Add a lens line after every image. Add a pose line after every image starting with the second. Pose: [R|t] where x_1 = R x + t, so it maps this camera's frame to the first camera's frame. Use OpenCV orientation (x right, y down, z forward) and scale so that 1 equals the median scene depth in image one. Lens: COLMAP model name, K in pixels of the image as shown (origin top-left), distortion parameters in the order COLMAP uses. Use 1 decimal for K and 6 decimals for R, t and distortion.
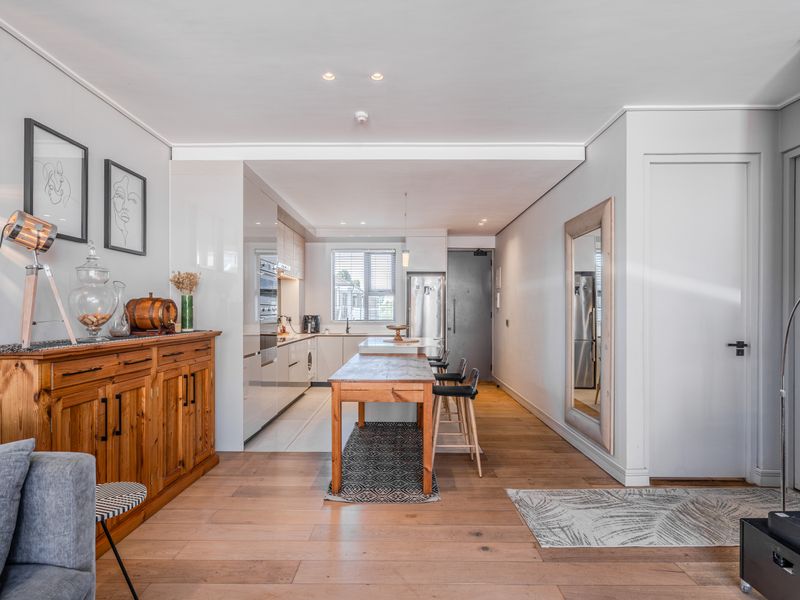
lens RADIAL K [[441.0, 0, 398.2], [0, 441.0, 312.1], [0, 0, 1]] dist [0.001100, 0.000594]
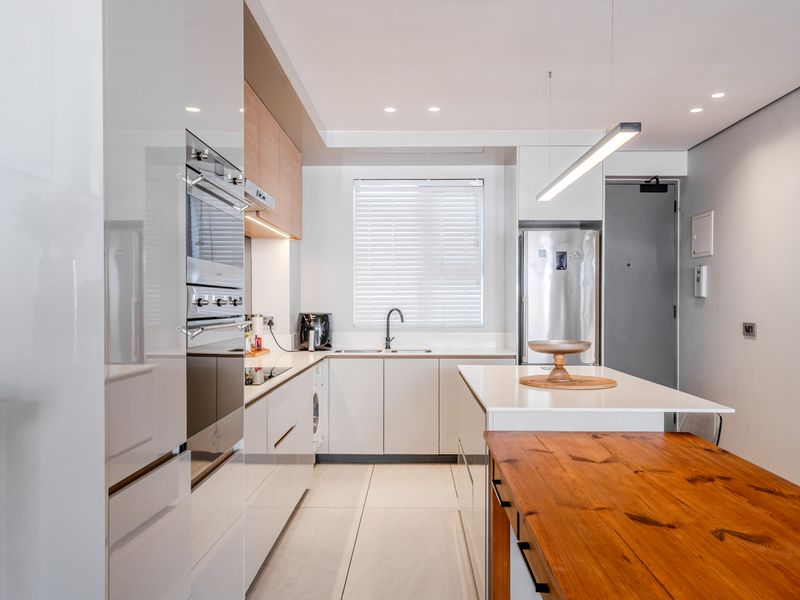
lens RADIAL K [[590.9, 0, 407.5], [0, 590.9, 304.6], [0, 0, 1]] dist [0.002145, -0.000665]
pose [[0.999998, -0.001142, 0.001694, -0.215921], [0.001143, 0.999999, -0.000660, -0.003279], [-0.001694, 0.000662, 0.999998, 0.786794]]
